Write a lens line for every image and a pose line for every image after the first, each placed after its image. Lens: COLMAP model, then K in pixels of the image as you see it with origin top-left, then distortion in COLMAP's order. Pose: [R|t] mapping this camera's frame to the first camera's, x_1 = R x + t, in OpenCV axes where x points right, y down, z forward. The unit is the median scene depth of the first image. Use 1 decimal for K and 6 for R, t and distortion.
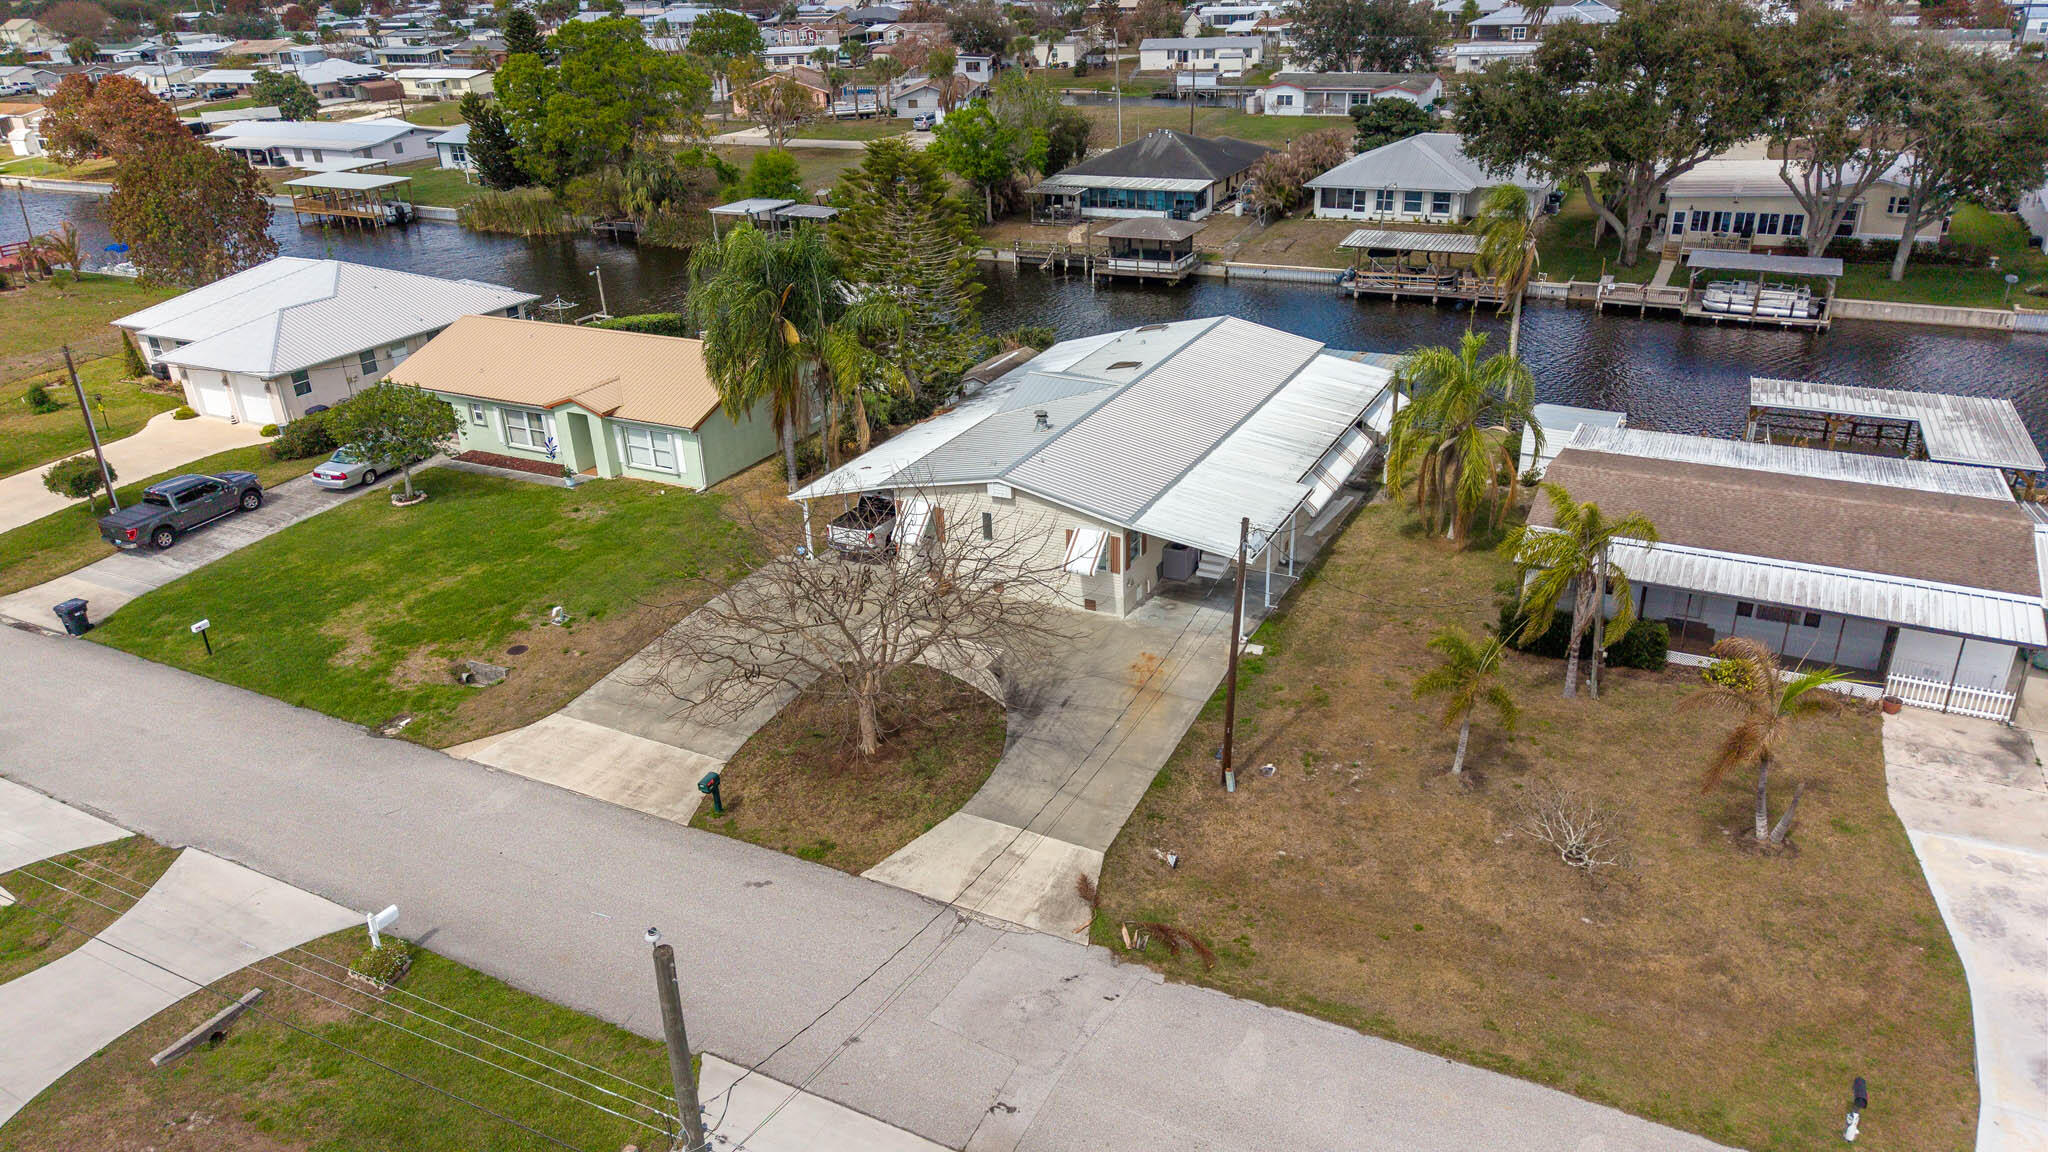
lens RADIAL K [[1367.5, 0, 1024.3], [0, 1367.5, 577.8], [0, 0, 1]] dist [0.033650, -0.038138]
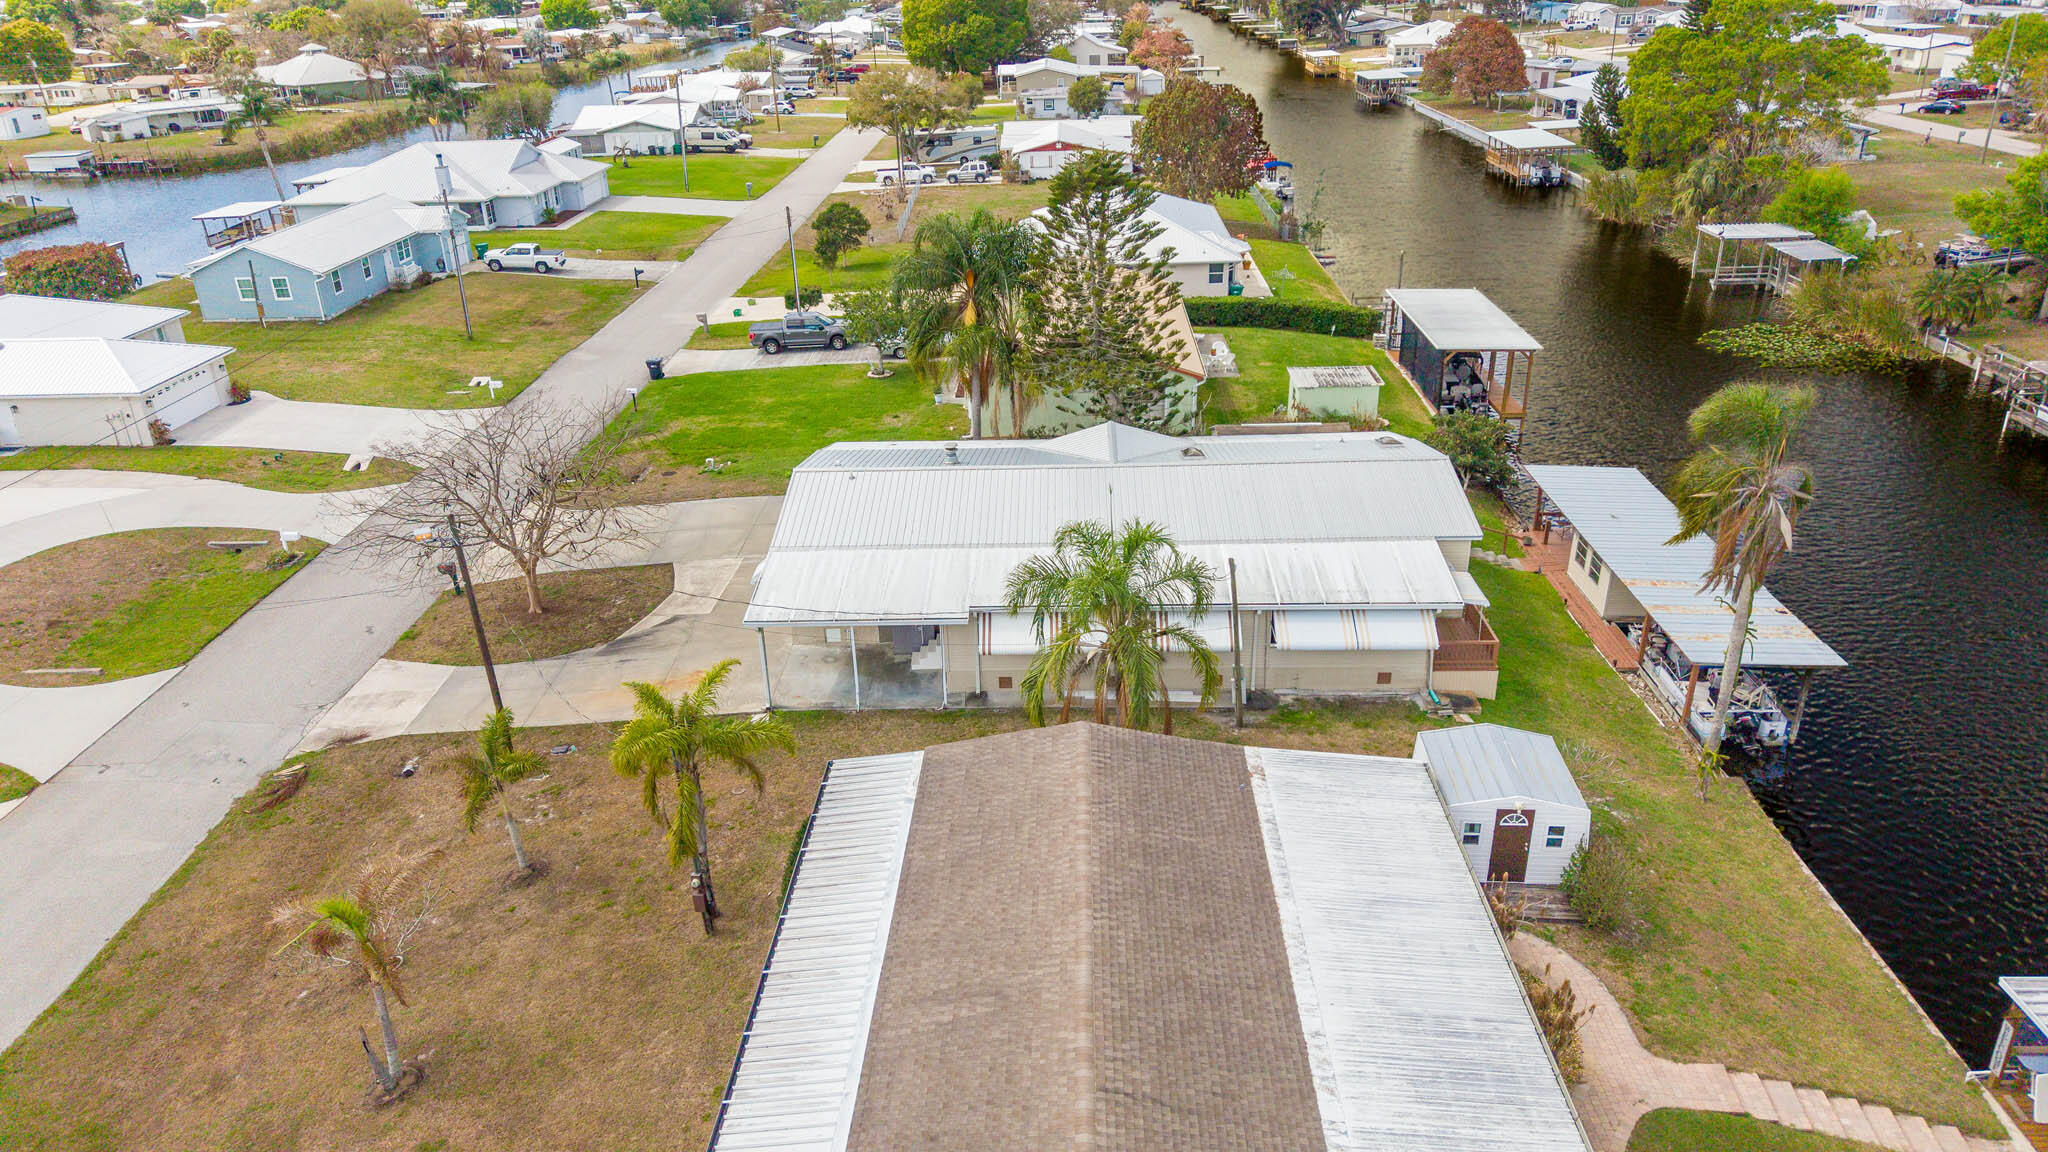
lens RADIAL K [[1367.5, 0, 1019.9], [0, 1367.5, 581.0], [0, 0, 1]] dist [0.033650, -0.038138]
pose [[0.433495, 0.399624, -0.807702, 0.716341], [-0.366264, 0.897058, 0.247260, -0.245677], [0.823366, 0.188647, 0.535239, 0.457121]]
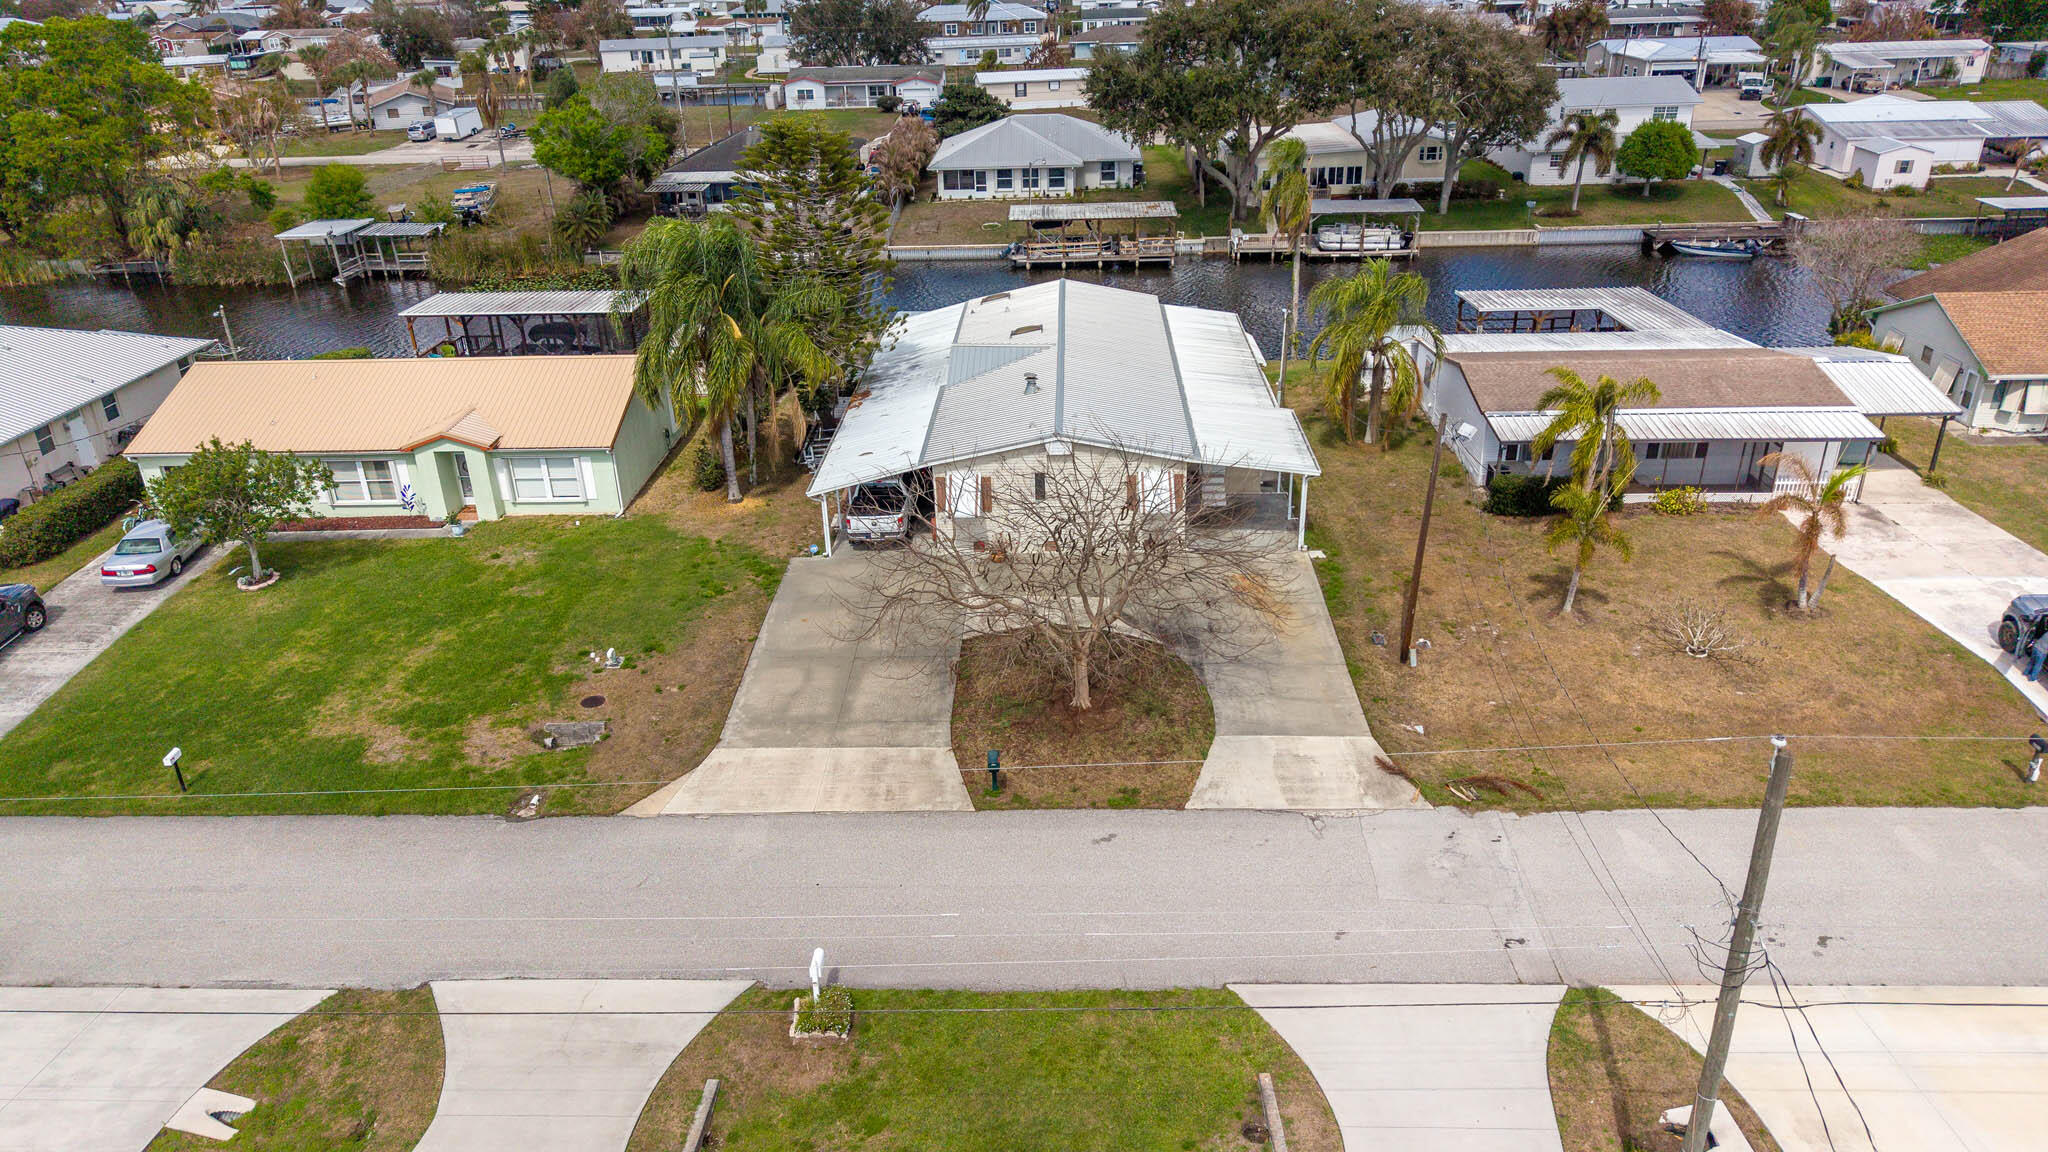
lens RADIAL K [[1367.5, 0, 1020.9], [0, 1367.5, 574.2], [0, 0, 1]] dist [0.033650, -0.038138]
pose [[0.903187, -0.173315, 0.392702, -0.355874], [0.175695, 0.983982, 0.030184, -0.005255], [-0.391643, 0.041734, 0.919170, 0.056087]]
